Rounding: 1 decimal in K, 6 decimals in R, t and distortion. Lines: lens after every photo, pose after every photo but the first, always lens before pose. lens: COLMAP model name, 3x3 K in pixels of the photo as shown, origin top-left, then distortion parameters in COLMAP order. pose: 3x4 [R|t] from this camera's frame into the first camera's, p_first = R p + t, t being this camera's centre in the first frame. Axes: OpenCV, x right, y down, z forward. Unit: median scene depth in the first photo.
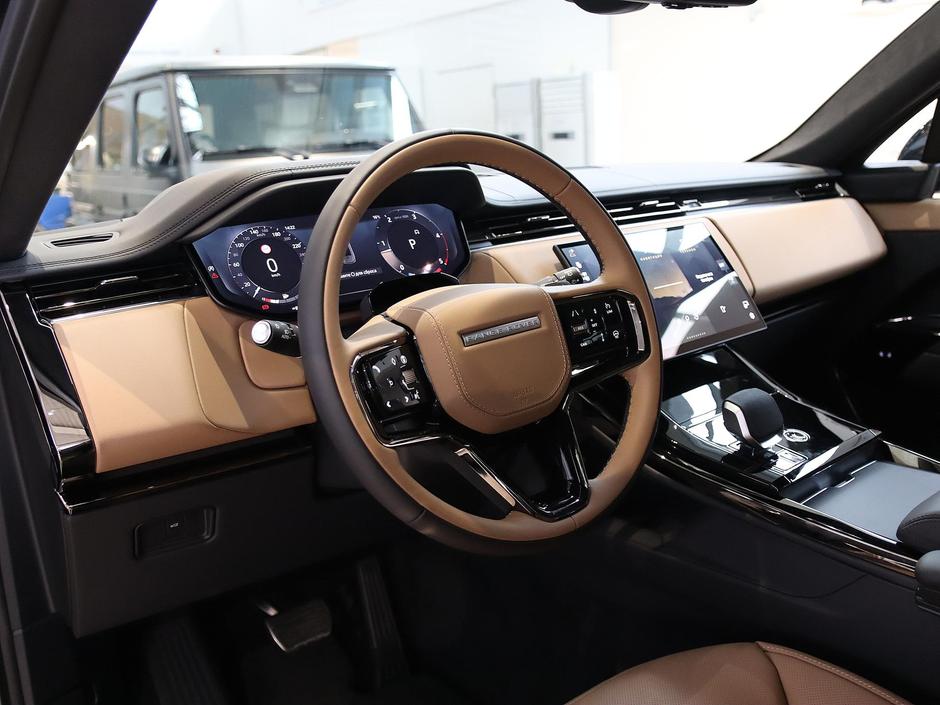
lens RADIAL K [[818.4, 0, 470.0], [0, 818.4, 352.5], [0, 0, 1]] dist [-0.134508, 0.082361]
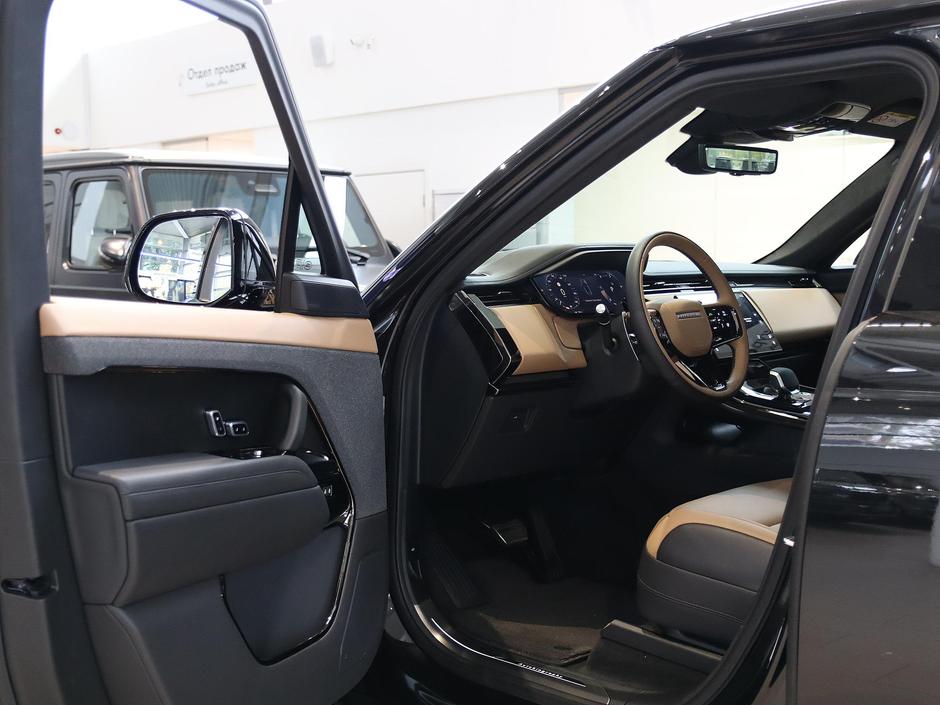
lens RADIAL K [[1118.7, 0, 470.0], [0, 1118.7, 352.5], [0, 0, 1]] dist [0.007636, 0.010651]
pose [[0.988774, 0.026043, 0.147132, -0.794796], [0.000365, 0.984270, -0.176672, 0.487696], [-0.149419, 0.174742, 0.973211, -1.524674]]
